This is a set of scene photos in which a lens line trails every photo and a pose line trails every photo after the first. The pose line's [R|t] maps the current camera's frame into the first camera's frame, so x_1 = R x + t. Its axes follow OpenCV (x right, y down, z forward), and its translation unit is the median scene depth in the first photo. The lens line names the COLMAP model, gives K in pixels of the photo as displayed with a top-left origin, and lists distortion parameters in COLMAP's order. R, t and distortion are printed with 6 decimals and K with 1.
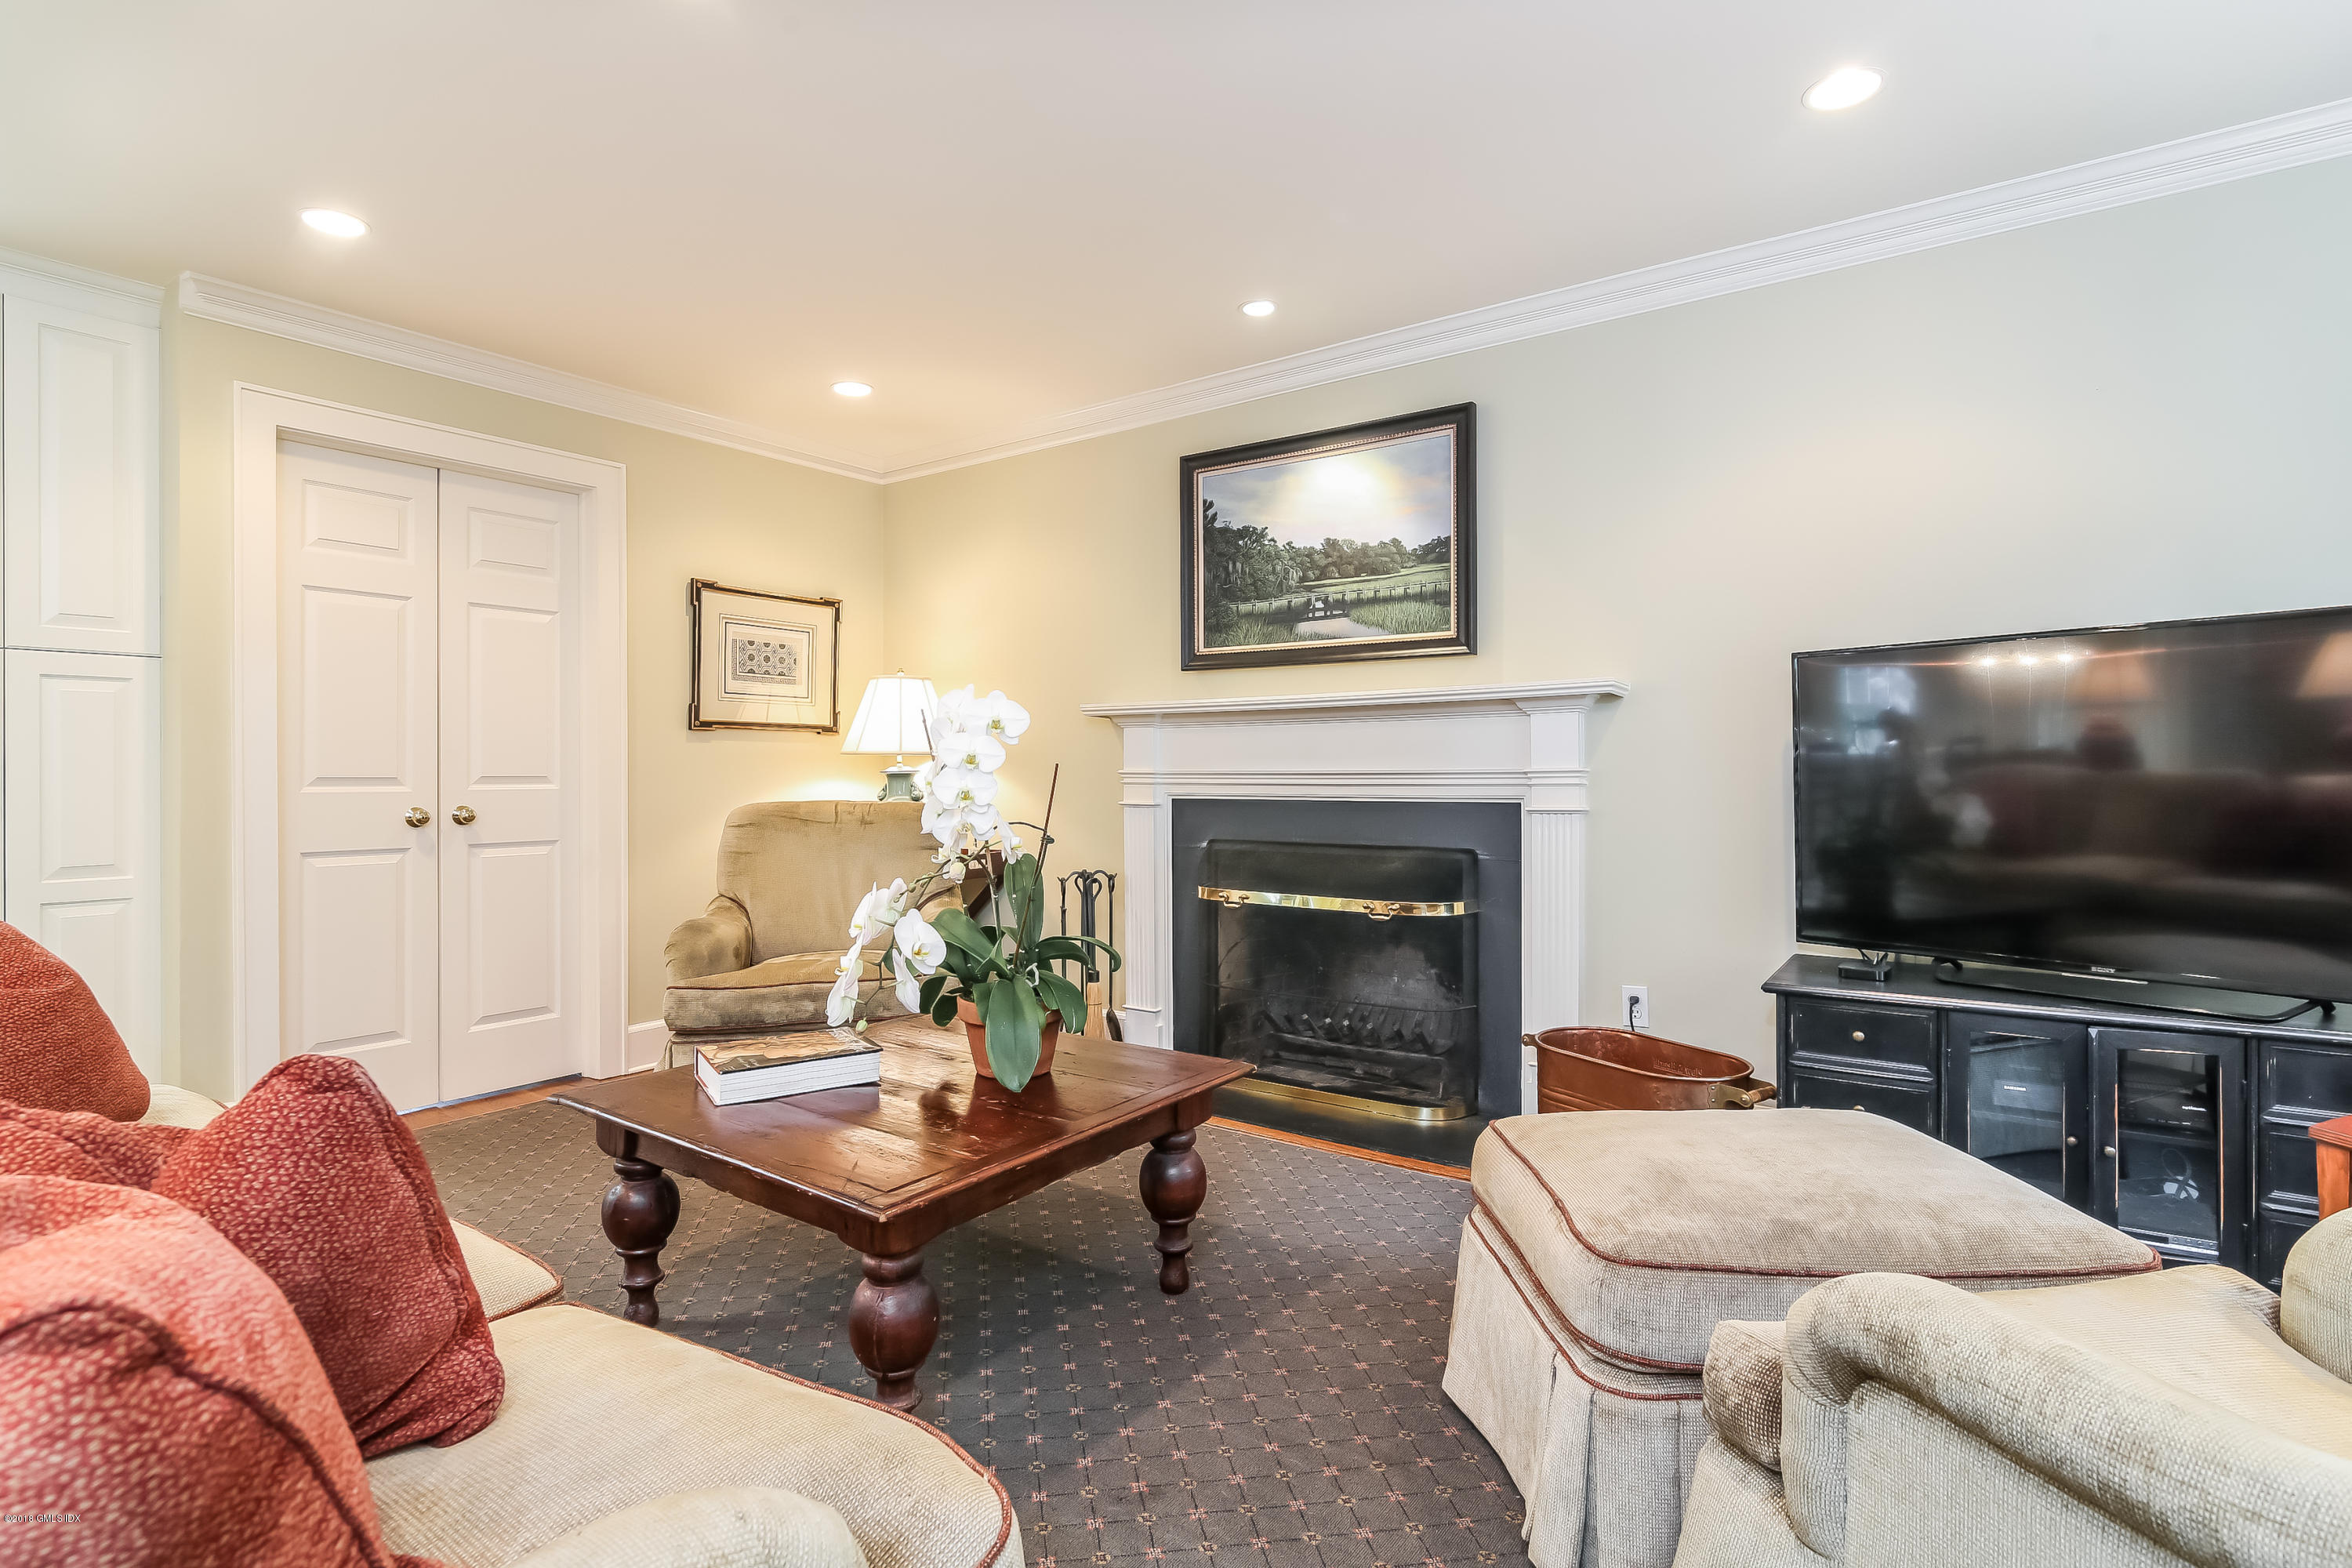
lens RADIAL K [[1164.8, 0, 1176.0], [0, 1164.8, 784.0], [0, 0, 1]] dist [-0.026384, 0.000013]
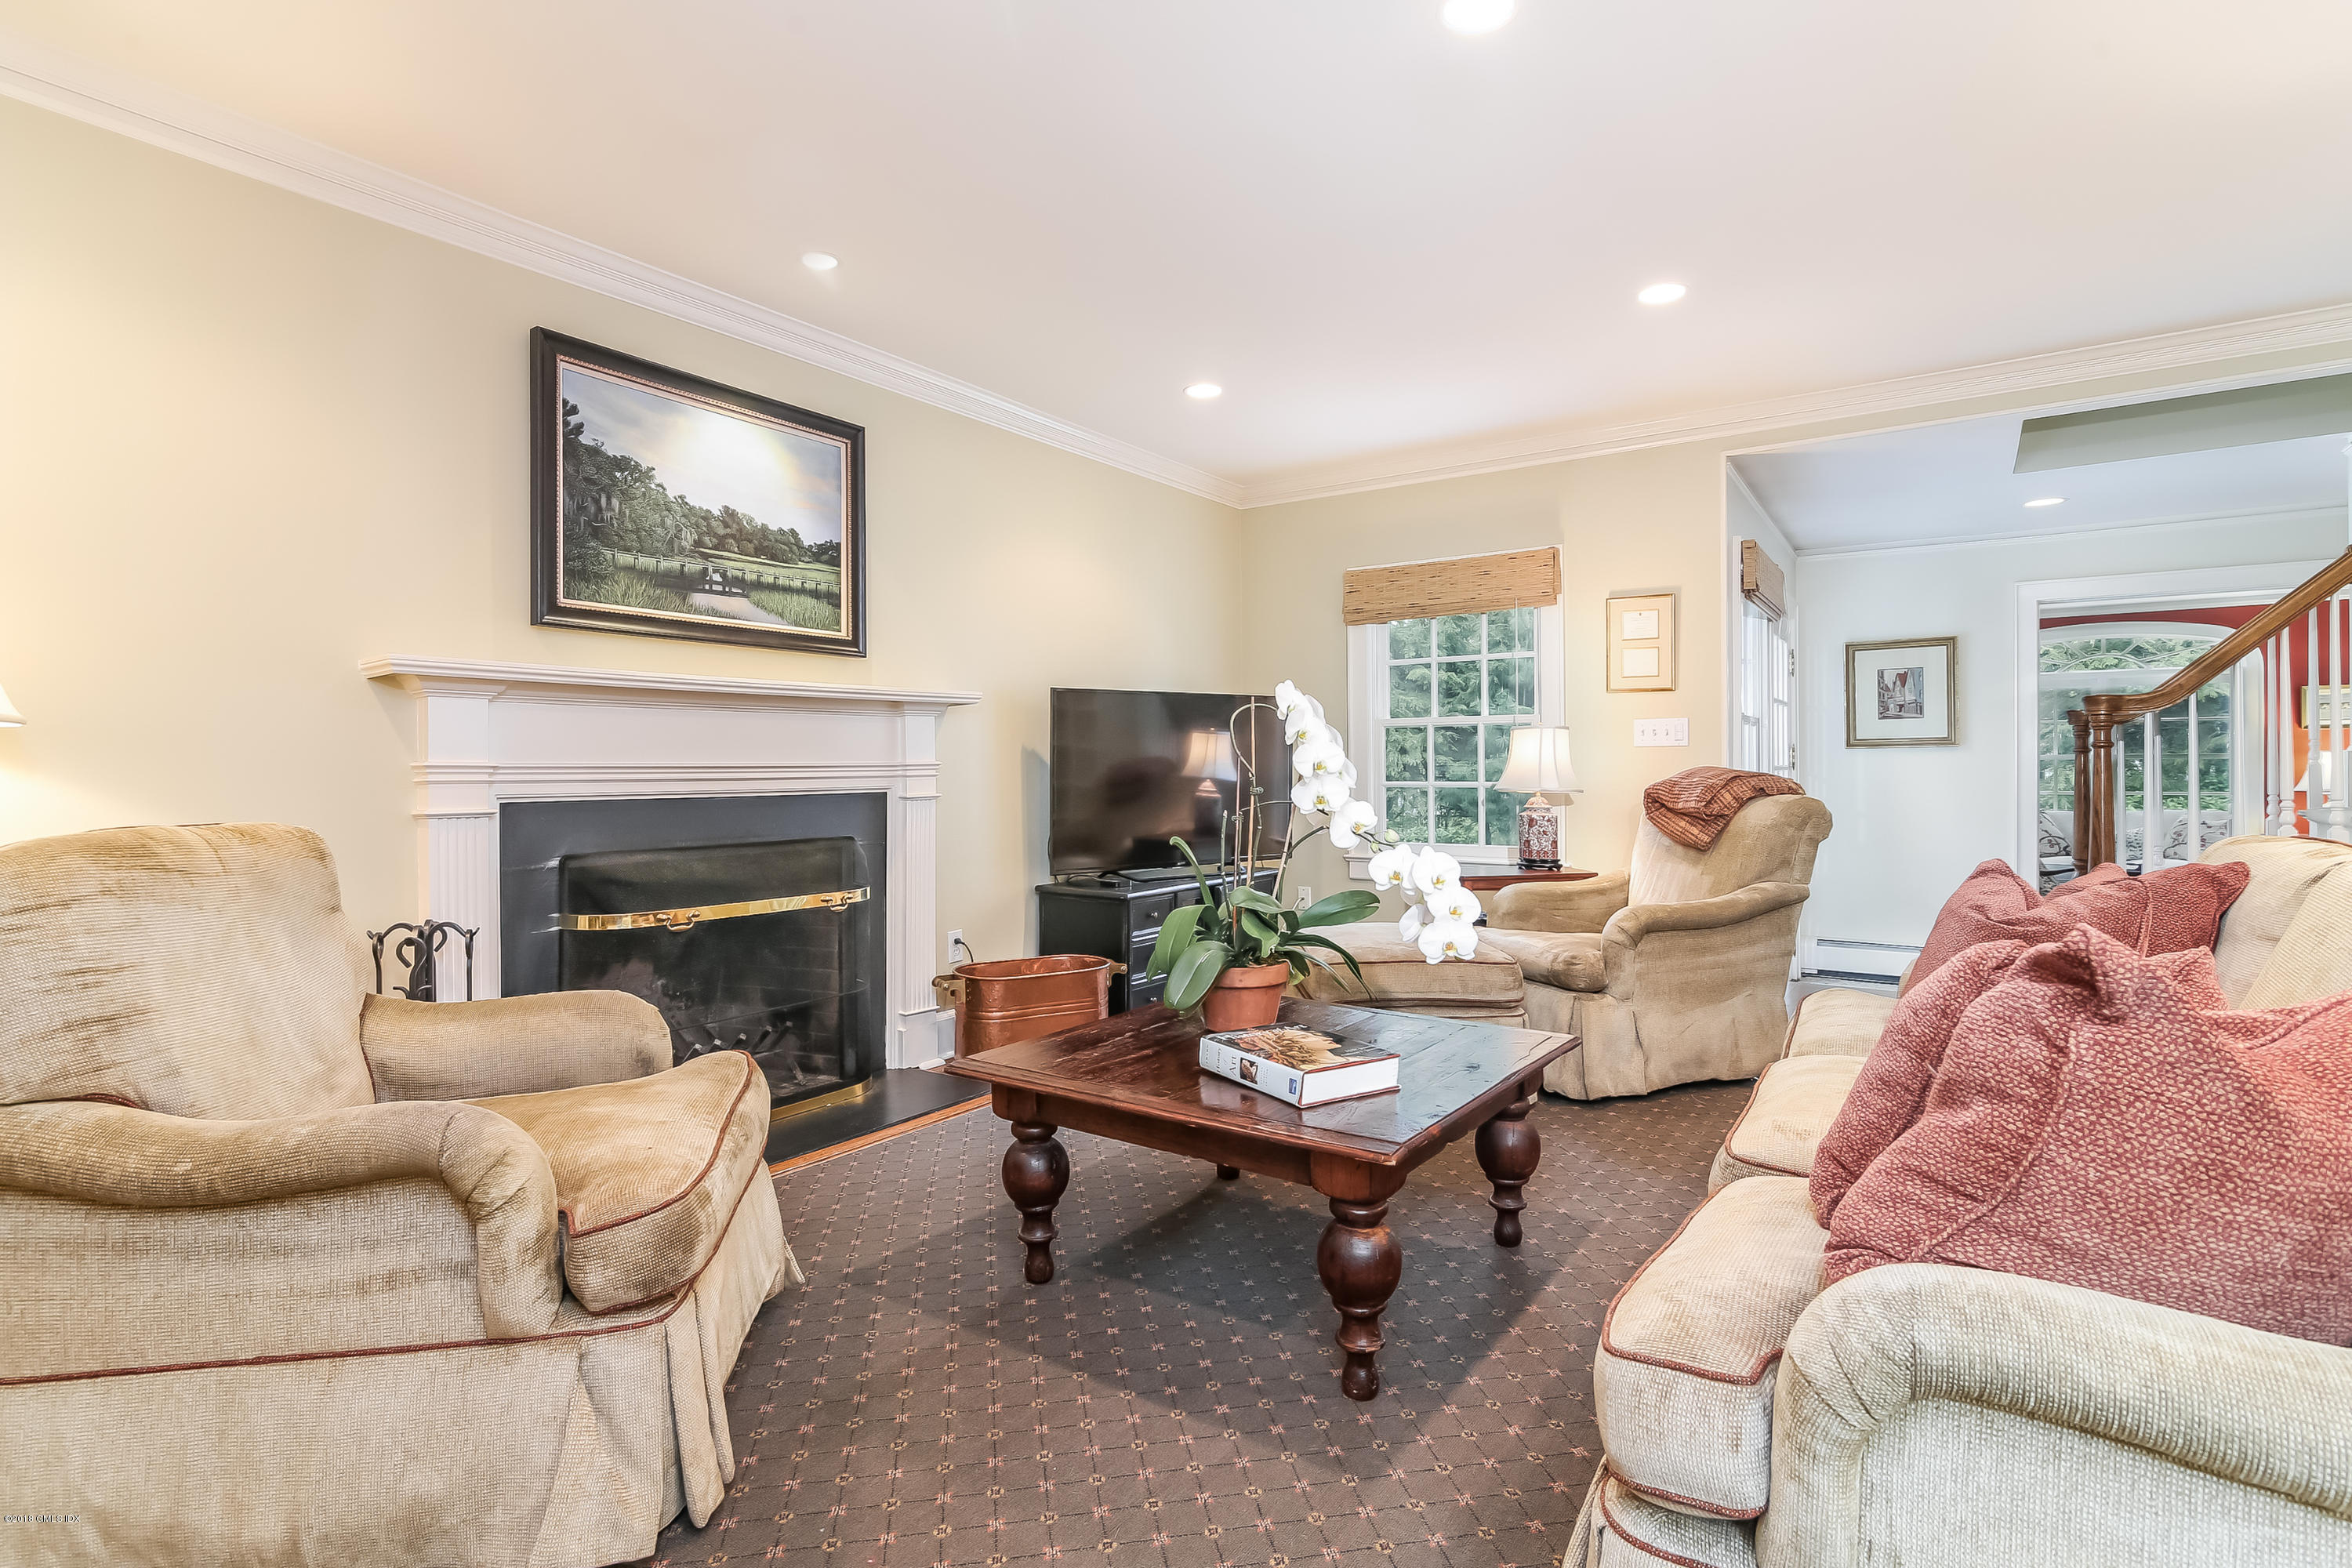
lens RADIAL K [[1164.8, 0, 1176.0], [0, 1164.8, 784.0], [0, 0, 1]] dist [-0.026384, 0.000013]
pose [[-0.027438, -0.013366, 0.999534, -0.786035], [0.012042, 0.999834, 0.013701, -0.003803], [-0.999551, 0.012413, -0.027273, 0.682979]]
